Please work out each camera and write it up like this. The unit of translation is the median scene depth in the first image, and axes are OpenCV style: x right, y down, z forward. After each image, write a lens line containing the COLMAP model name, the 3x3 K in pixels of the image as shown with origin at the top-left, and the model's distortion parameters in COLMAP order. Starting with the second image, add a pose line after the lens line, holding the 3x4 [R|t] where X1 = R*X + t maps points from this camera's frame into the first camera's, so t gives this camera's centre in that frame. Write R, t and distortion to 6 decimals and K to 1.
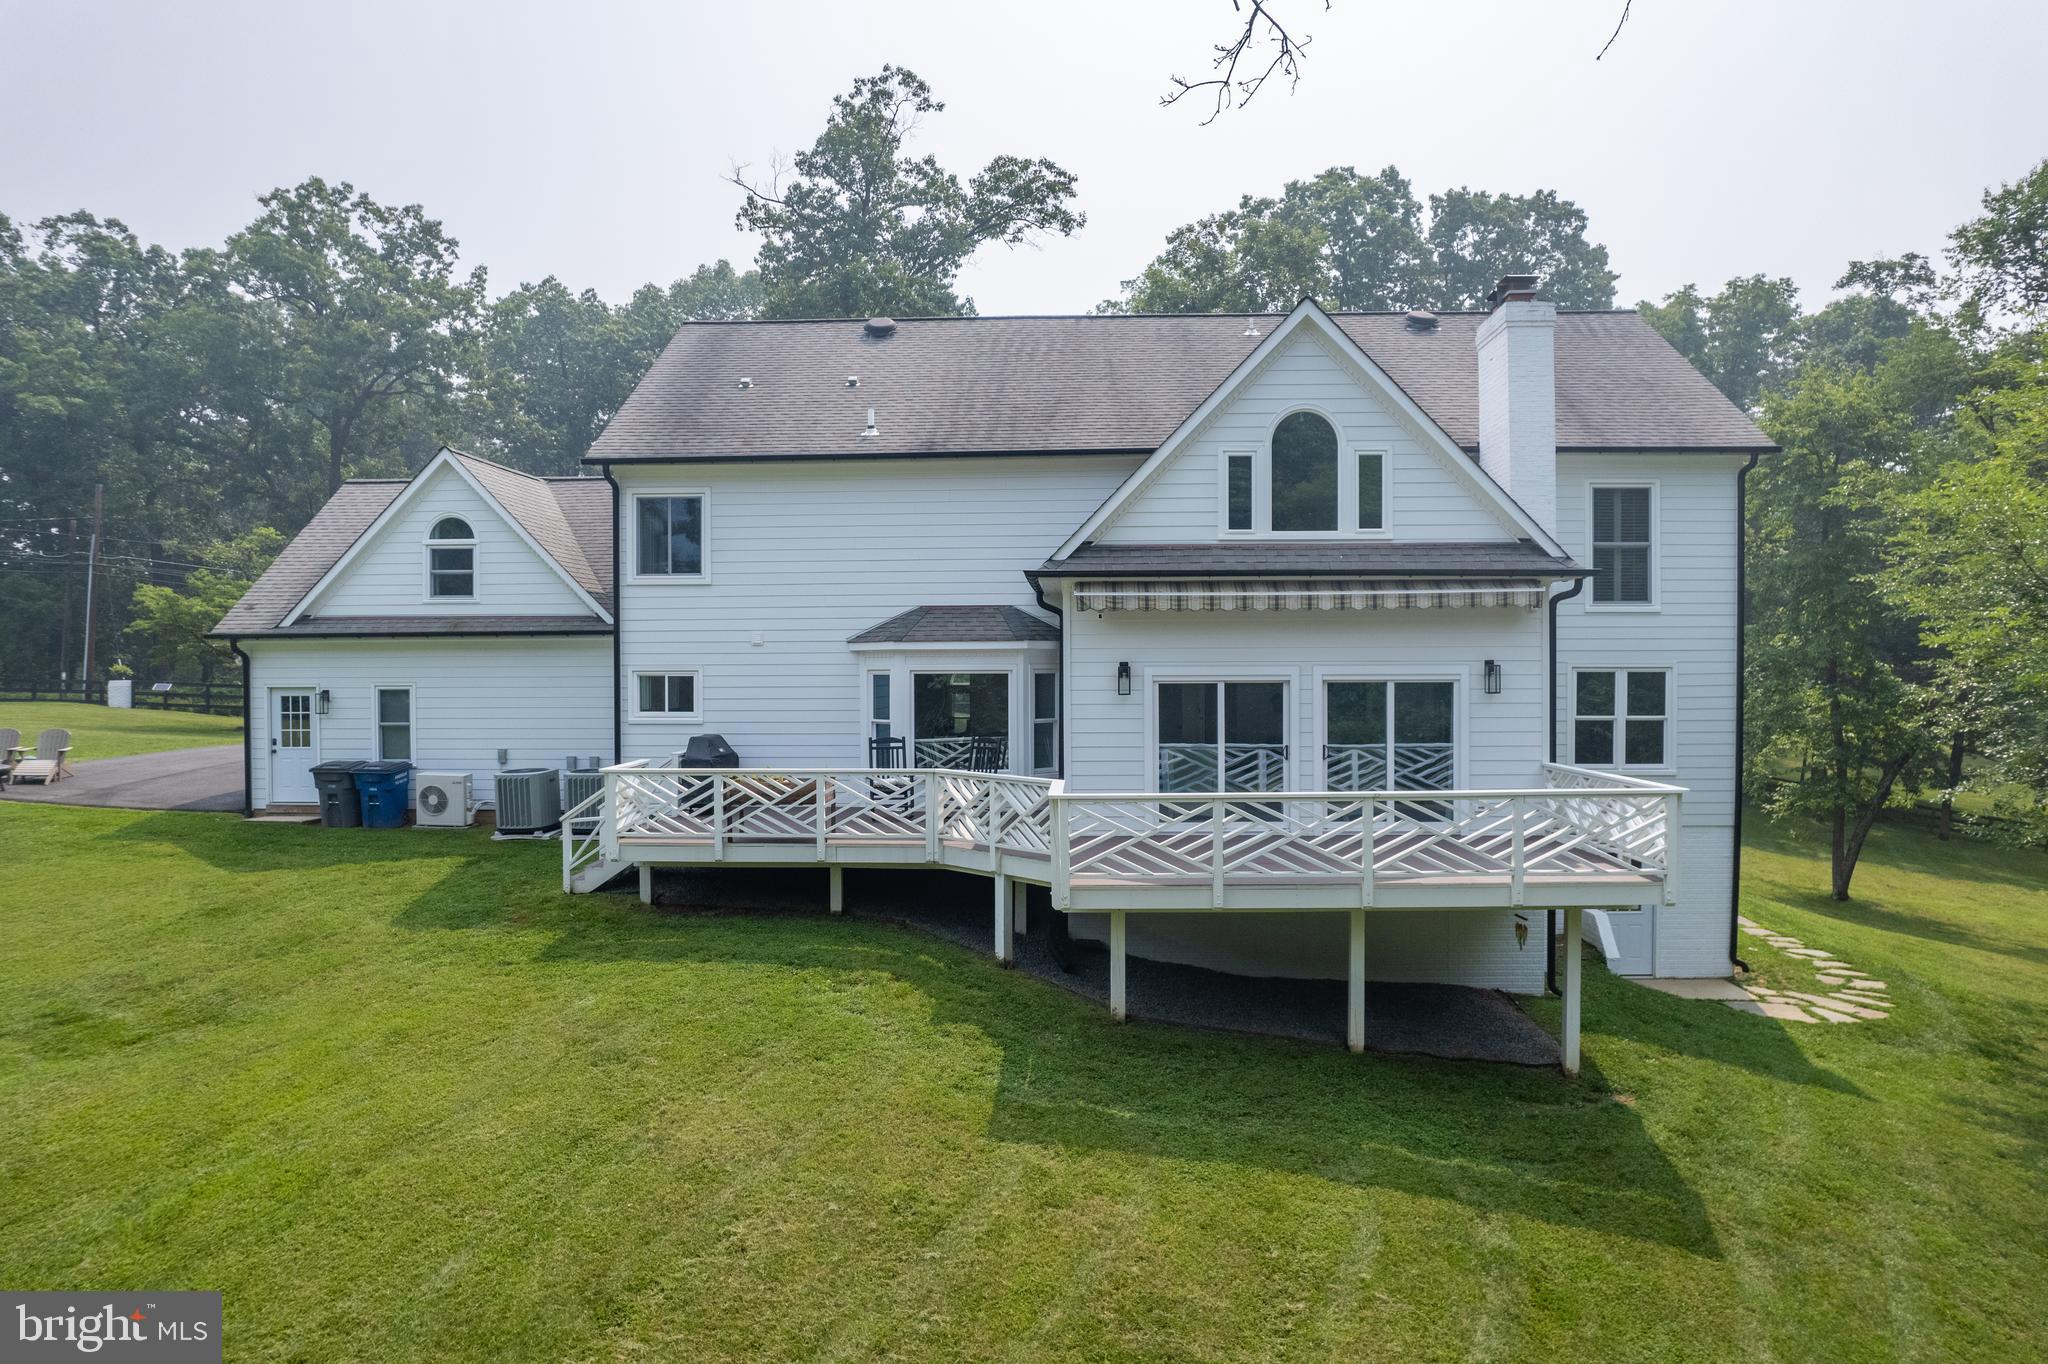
lens RADIAL K [[1314.7, 0, 1028.9], [0, 1314.7, 680.6], [0, 0, 1]] dist [-0.074599, 0.069519]
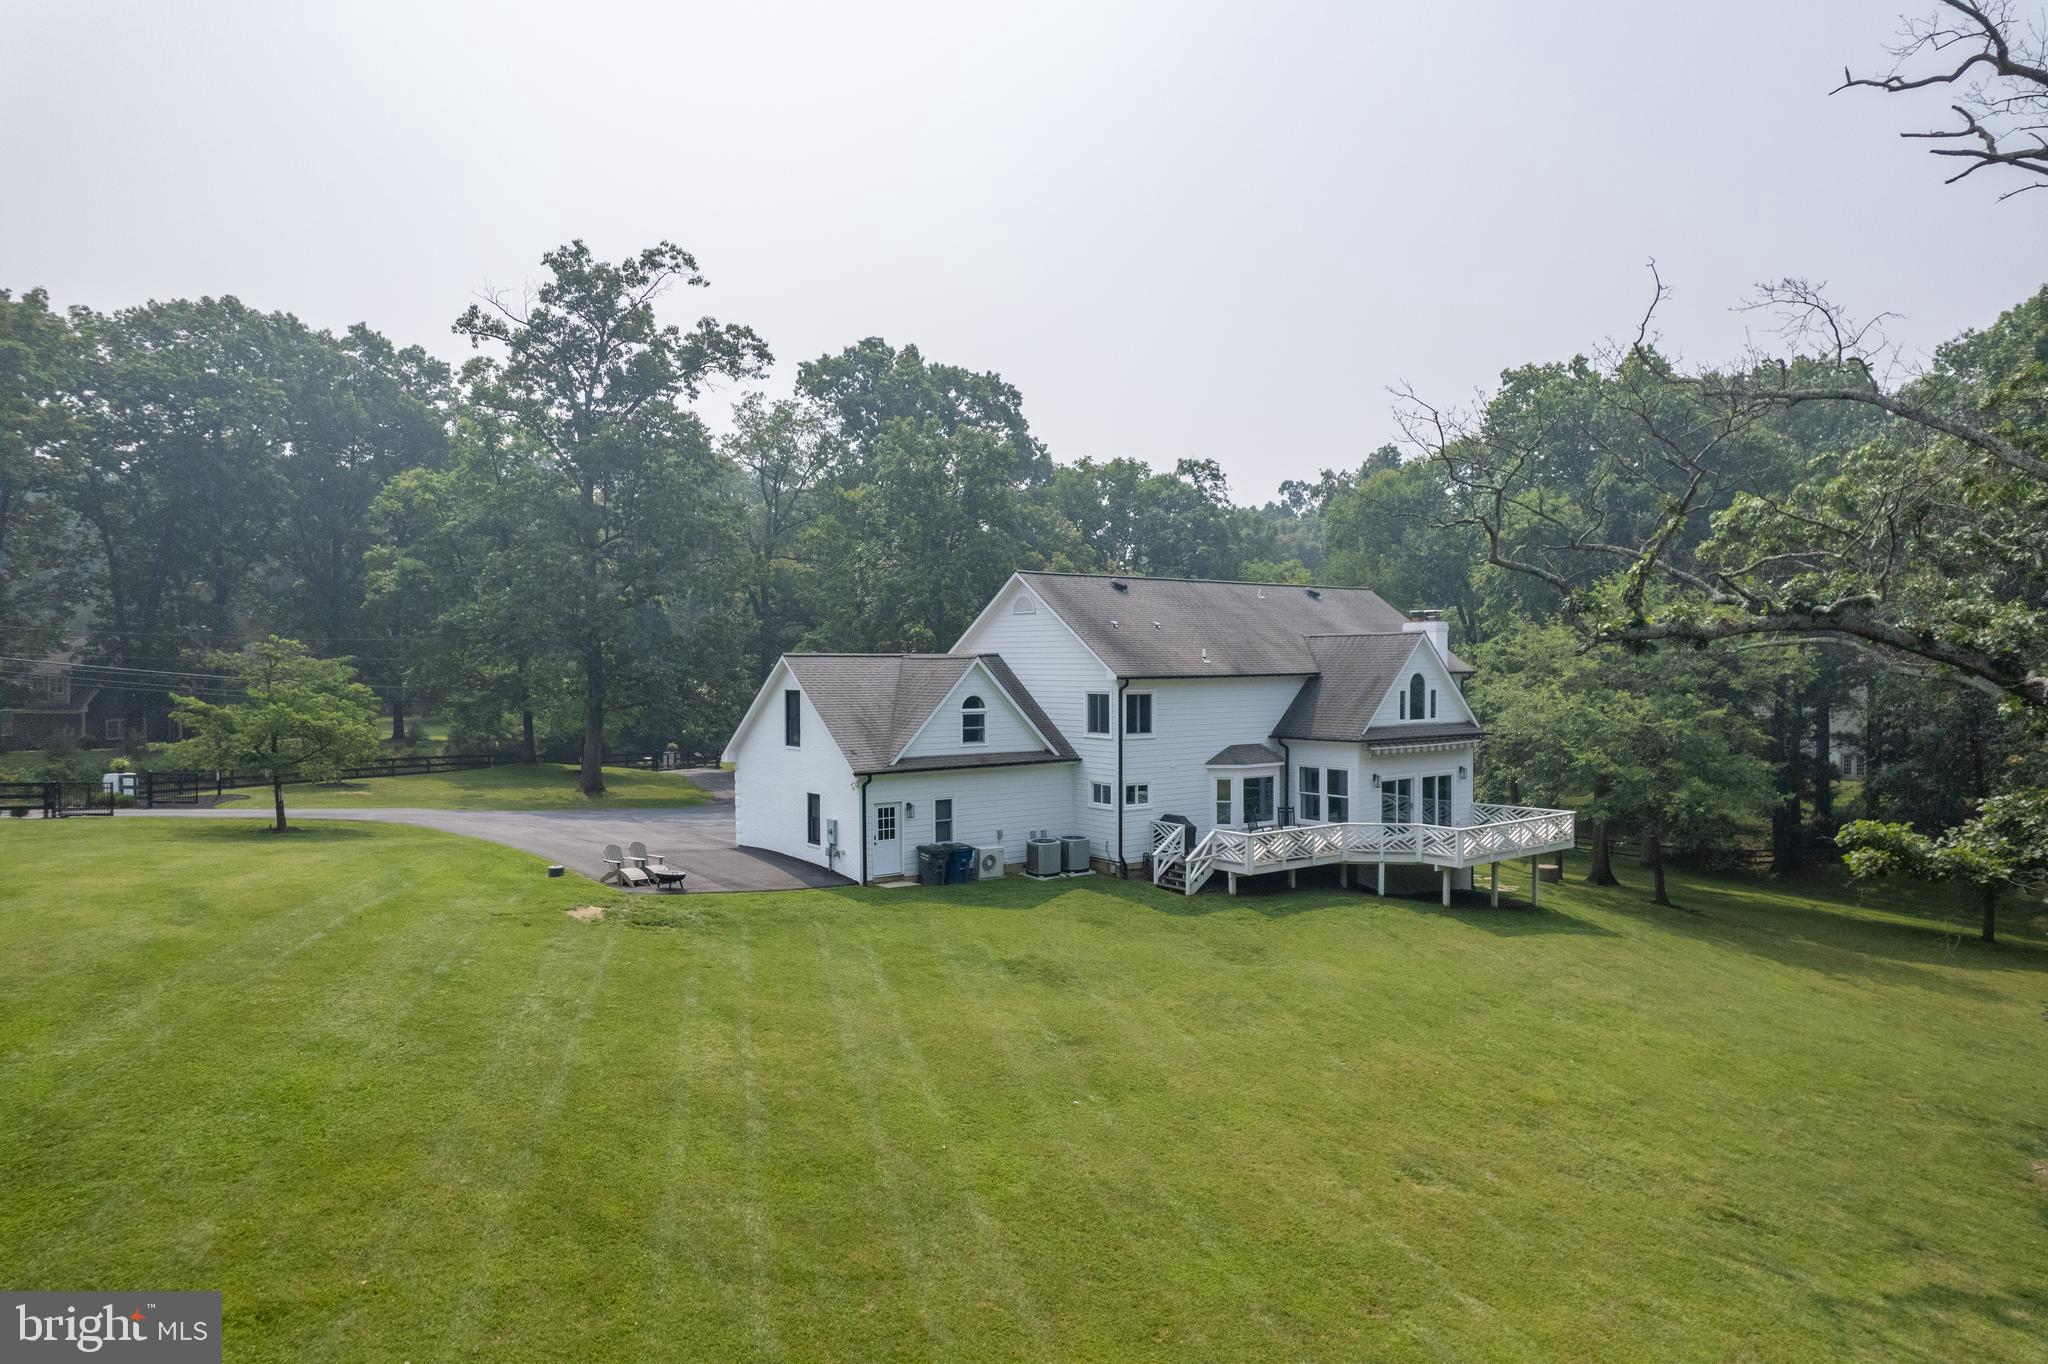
lens RADIAL K [[1314.7, 0, 1028.9], [0, 1314.7, 680.6], [0, 0, 1]] dist [-0.074599, 0.069519]
pose [[0.773324, -0.005859, 0.633985, -1.496918], [0.007290, 0.999973, 0.000350, -0.147914], [-0.633970, 0.004351, 0.773346, -0.373140]]
